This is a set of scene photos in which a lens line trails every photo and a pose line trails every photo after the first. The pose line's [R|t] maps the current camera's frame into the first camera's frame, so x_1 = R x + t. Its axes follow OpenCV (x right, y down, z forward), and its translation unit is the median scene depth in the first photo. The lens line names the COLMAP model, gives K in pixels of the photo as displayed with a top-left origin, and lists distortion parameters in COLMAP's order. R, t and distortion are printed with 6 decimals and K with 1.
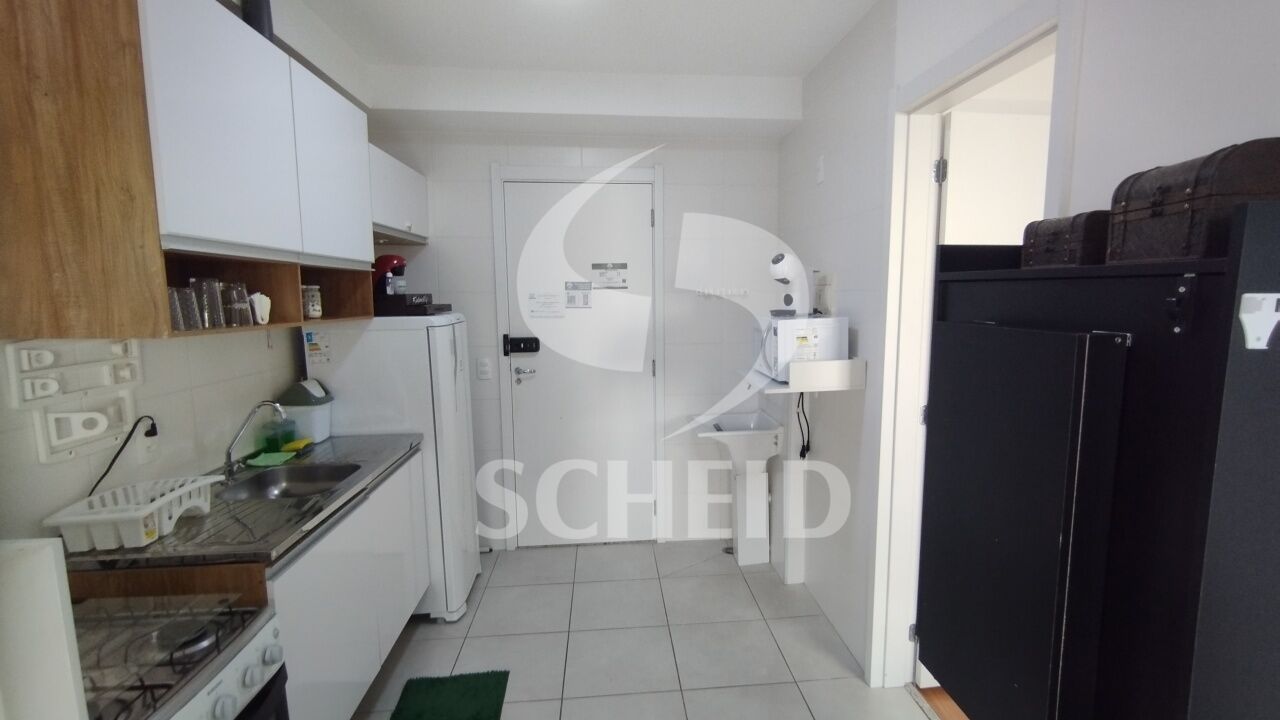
lens RADIAL K [[577.4, 0, 666.3], [0, 577.4, 368.9], [0, 0, 1]] dist [-0.000019, -0.000048]
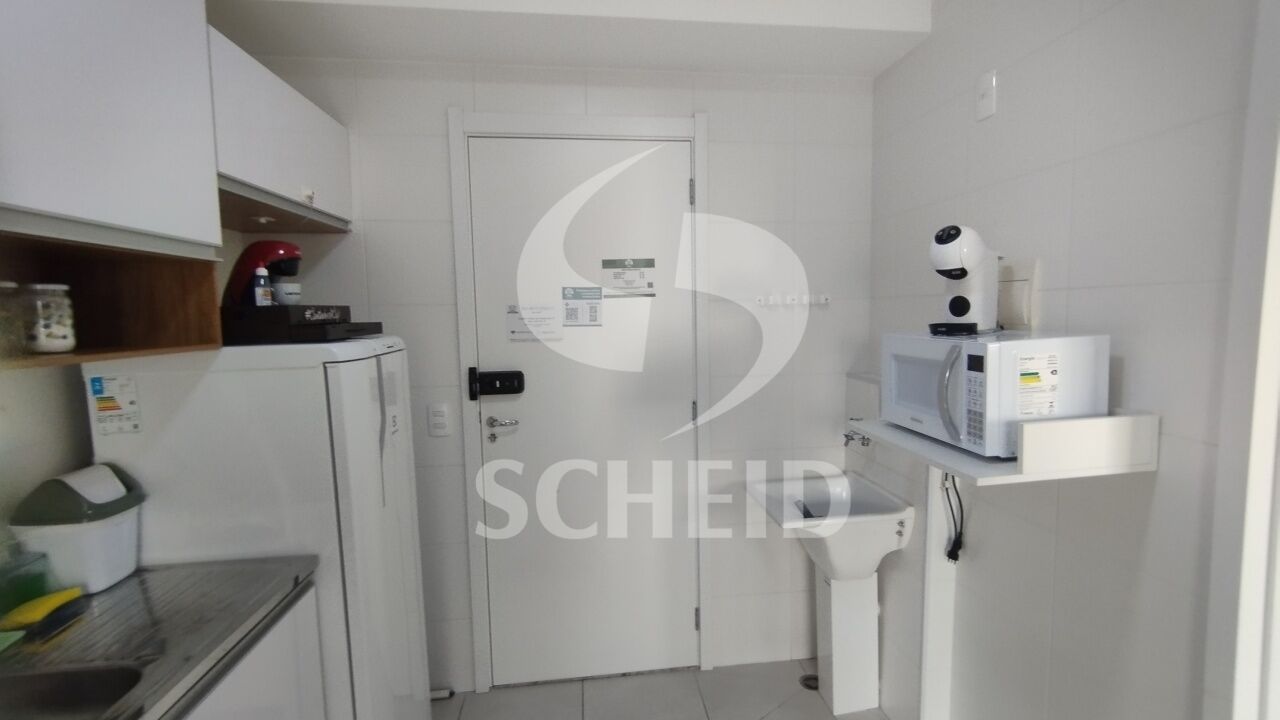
lens RADIAL K [[588.2, 0, 665.9], [0, 588.2, 367.2], [0, 0, 1]] dist [0.001390, 0.000155]
pose [[0.999285, -0.015863, 0.034311, -0.096095], [0.017114, 0.999188, -0.036481, -0.038162], [-0.033704, 0.037042, 0.998745, 0.384082]]
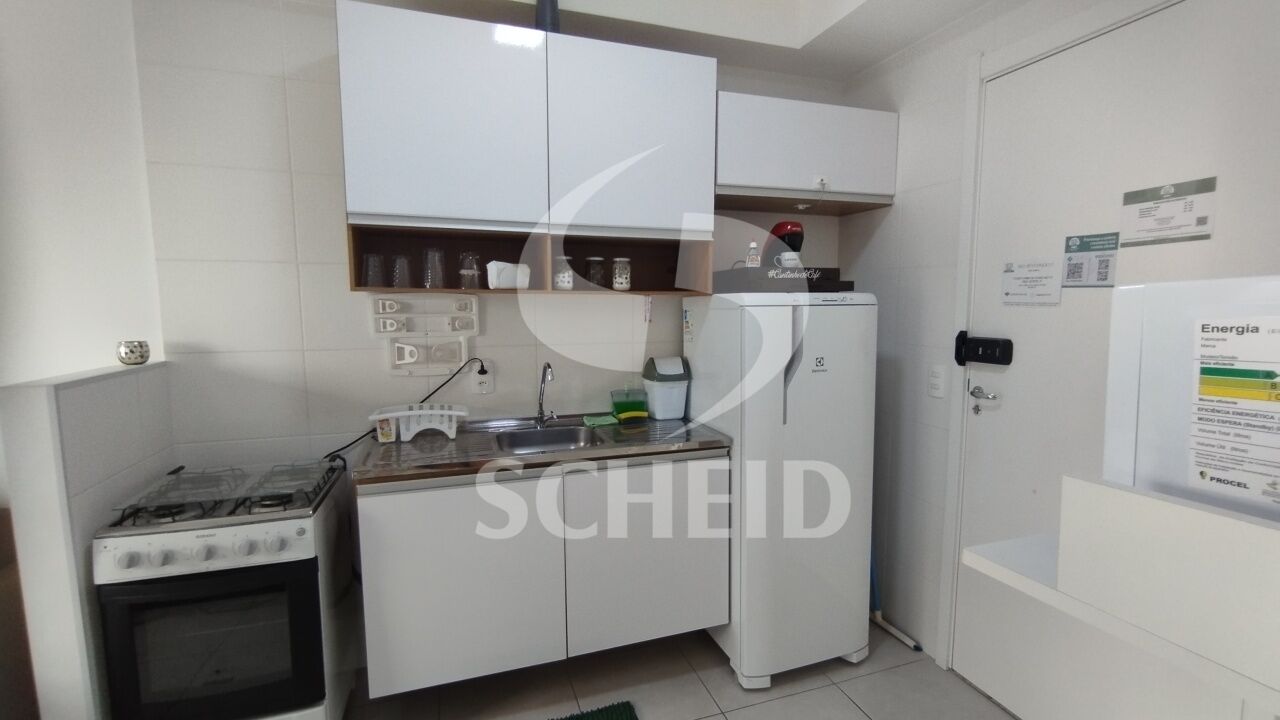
lens RADIAL K [[588.2, 0, 665.9], [0, 588.2, 367.2], [0, 0, 1]] dist [0.001390, 0.000155]
pose [[0.251423, 0.113274, -0.961226, 0.307286], [-0.127075, 0.988394, 0.083238, -0.039673], [0.959499, 0.101220, 0.262900, 0.627958]]
